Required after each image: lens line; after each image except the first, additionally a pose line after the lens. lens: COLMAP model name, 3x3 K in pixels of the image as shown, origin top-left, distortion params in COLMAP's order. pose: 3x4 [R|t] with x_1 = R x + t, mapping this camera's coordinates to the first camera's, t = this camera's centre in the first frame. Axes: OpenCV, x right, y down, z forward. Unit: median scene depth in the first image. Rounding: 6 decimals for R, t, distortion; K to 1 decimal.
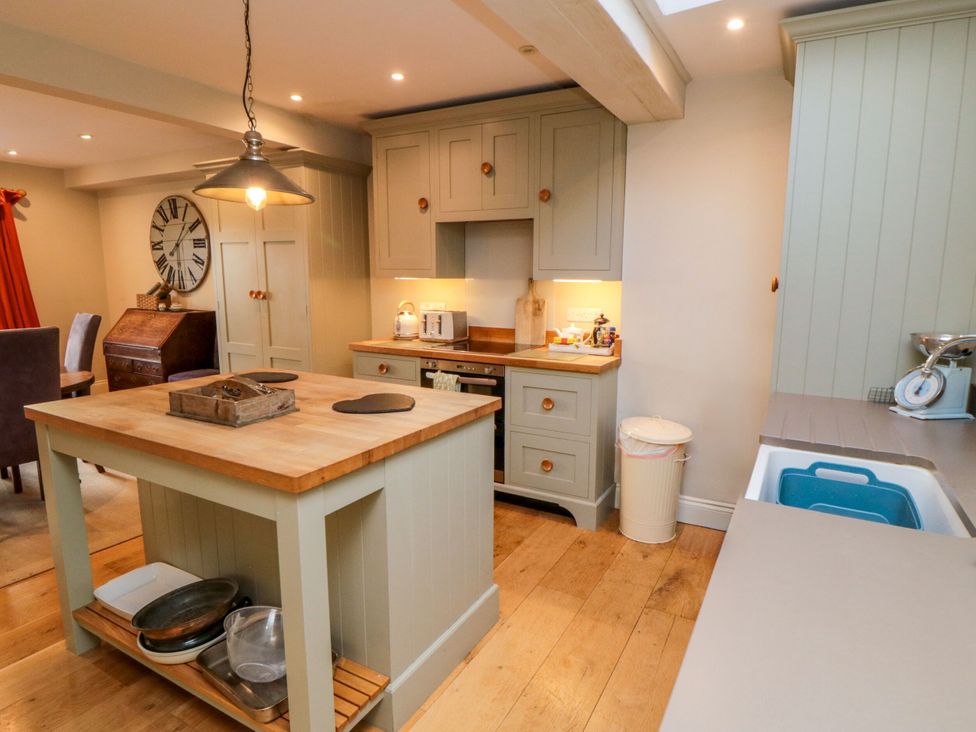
lens RADIAL K [[545.2, 0, 511.1], [0, 545.2, 365.2], [0, 0, 1]] dist [-0.004198, -0.001545]
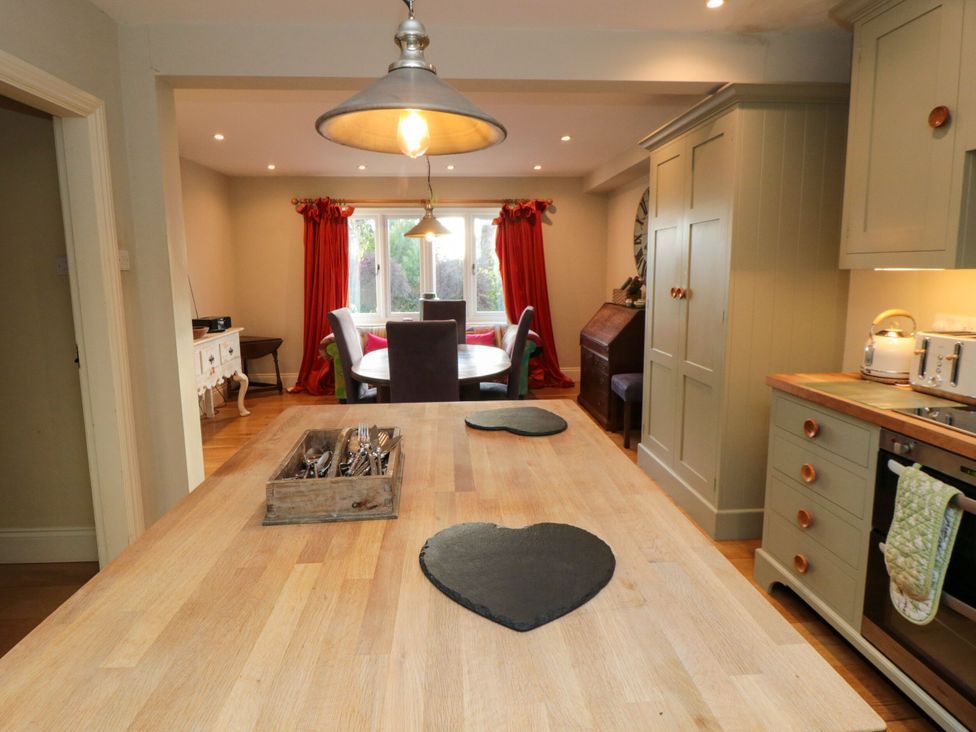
lens RADIAL K [[535.9, 0, 485.1], [0, 535.9, 340.0], [0, 0, 1]] dist [0.002358, -0.015016]
pose [[0.532734, 0.095334, -0.840896, 0.040760], [-0.123345, 0.991771, 0.034295, -0.059642], [0.837246, 0.085450, 0.540109, 0.392570]]
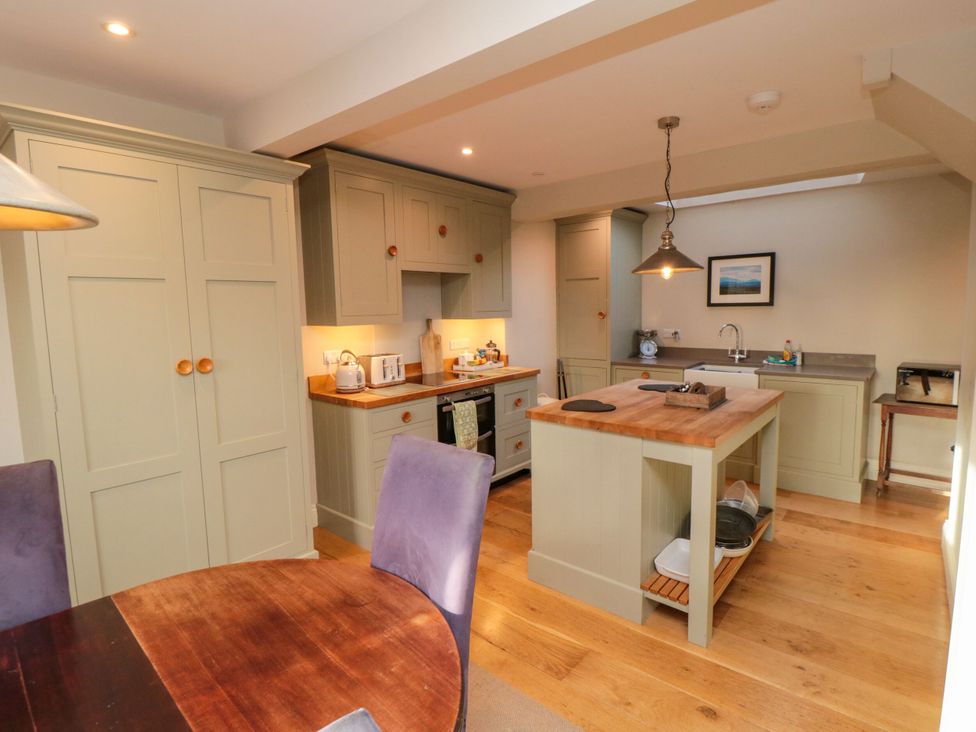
lens RADIAL K [[511.2, 0, 503.9], [0, 511.2, 363.5], [0, 0, 1]] dist [0.004859, -0.015738]
pose [[0.190161, -0.125992, 0.973635, -1.030136], [0.173235, 0.980476, 0.093043, -0.135639], [-0.966348, 0.150975, 0.208274, 0.600809]]
